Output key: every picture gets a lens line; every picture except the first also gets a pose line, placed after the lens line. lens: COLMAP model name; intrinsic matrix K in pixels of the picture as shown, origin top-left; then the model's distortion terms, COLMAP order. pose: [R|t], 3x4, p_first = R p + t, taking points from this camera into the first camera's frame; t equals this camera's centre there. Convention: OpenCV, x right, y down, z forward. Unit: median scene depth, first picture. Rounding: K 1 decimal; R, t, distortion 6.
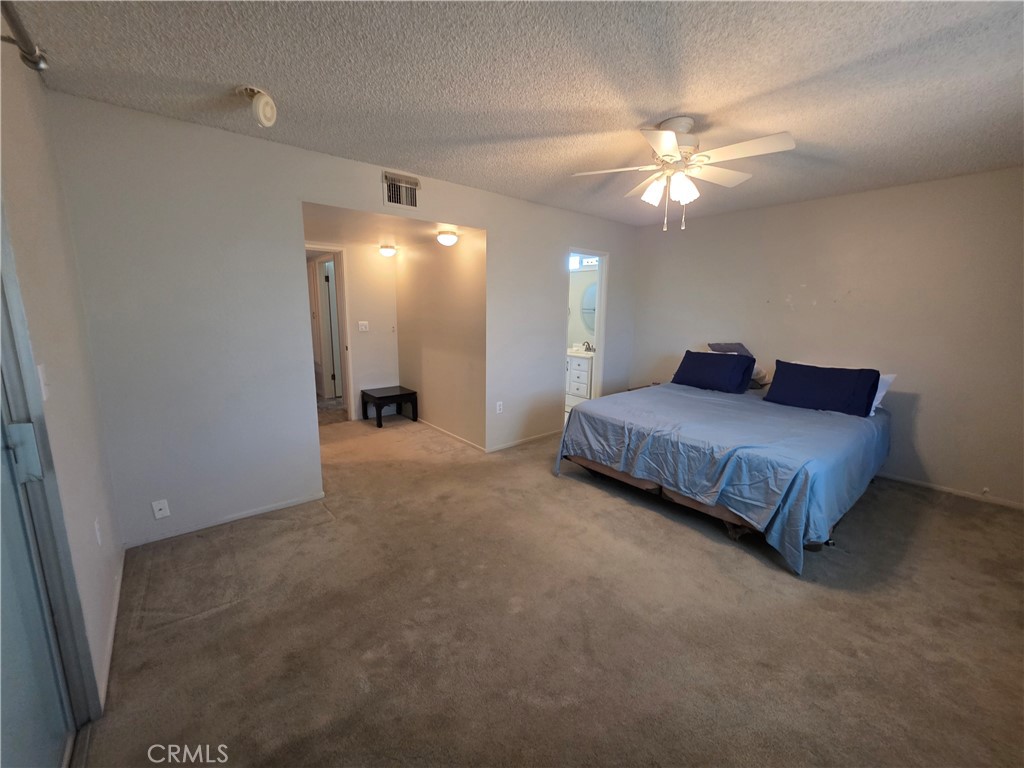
lens RADIAL K [[412.6, 0, 489.0], [0, 412.6, 385.2], [0, 0, 1]] dist [0.000709, 0.000462]
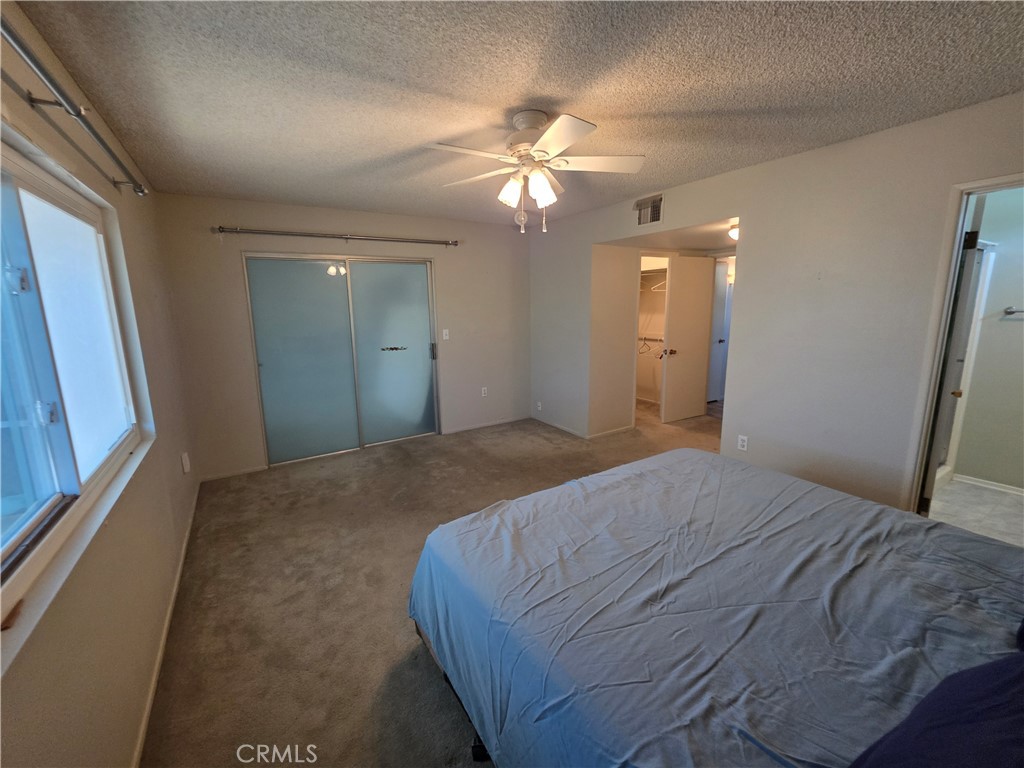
lens RADIAL K [[412.6, 0, 513.8], [0, 412.6, 381.9], [0, 0, 1]] dist [0.000709, 0.000462]
pose [[-0.106266, 0.178876, -0.978116, 1.215191], [-0.167012, 0.966500, 0.194896, -0.203064], [0.980211, 0.184068, -0.072832, 0.953809]]
